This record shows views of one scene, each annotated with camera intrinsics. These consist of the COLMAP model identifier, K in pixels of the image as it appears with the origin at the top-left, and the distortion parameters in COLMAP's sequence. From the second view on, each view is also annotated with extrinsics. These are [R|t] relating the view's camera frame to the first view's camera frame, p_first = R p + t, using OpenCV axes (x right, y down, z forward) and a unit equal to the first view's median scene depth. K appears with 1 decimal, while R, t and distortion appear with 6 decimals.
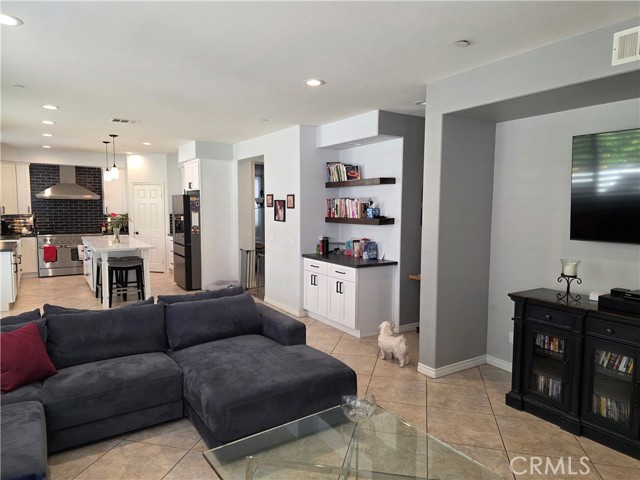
lens RADIAL K [[426.1, 0, 317.7], [0, 426.1, 239.6], [0, 0, 1]] dist [0.003040, -0.007093]
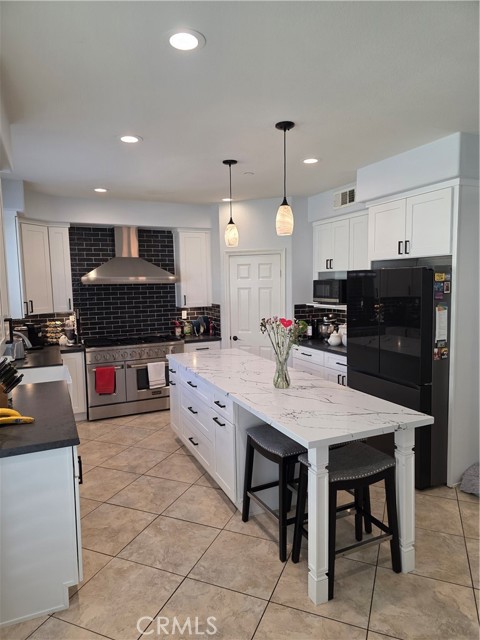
lens RADIAL K [[426.1, 0, 241.2], [0, 426.1, 320.4], [0, 0, 1]] dist [0.003040, -0.007093]
pose [[0.988115, -0.012385, -0.153216, -0.355789], [0.013835, 0.999869, 0.008404, -0.049511], [0.153091, -0.010424, 0.988157, 0.458073]]
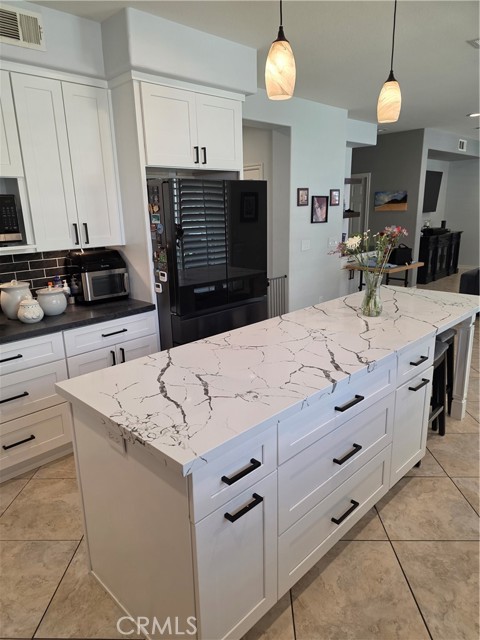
lens RADIAL K [[426.1, 0, 238.2], [0, 426.1, 319.3], [0, 0, 1]] dist [0.003040, -0.007093]
pose [[-0.208831, -0.243767, 0.947084, -0.724556], [0.107024, 0.956923, 0.269898, -0.085943], [-0.972078, 0.157724, -0.173746, 1.103653]]
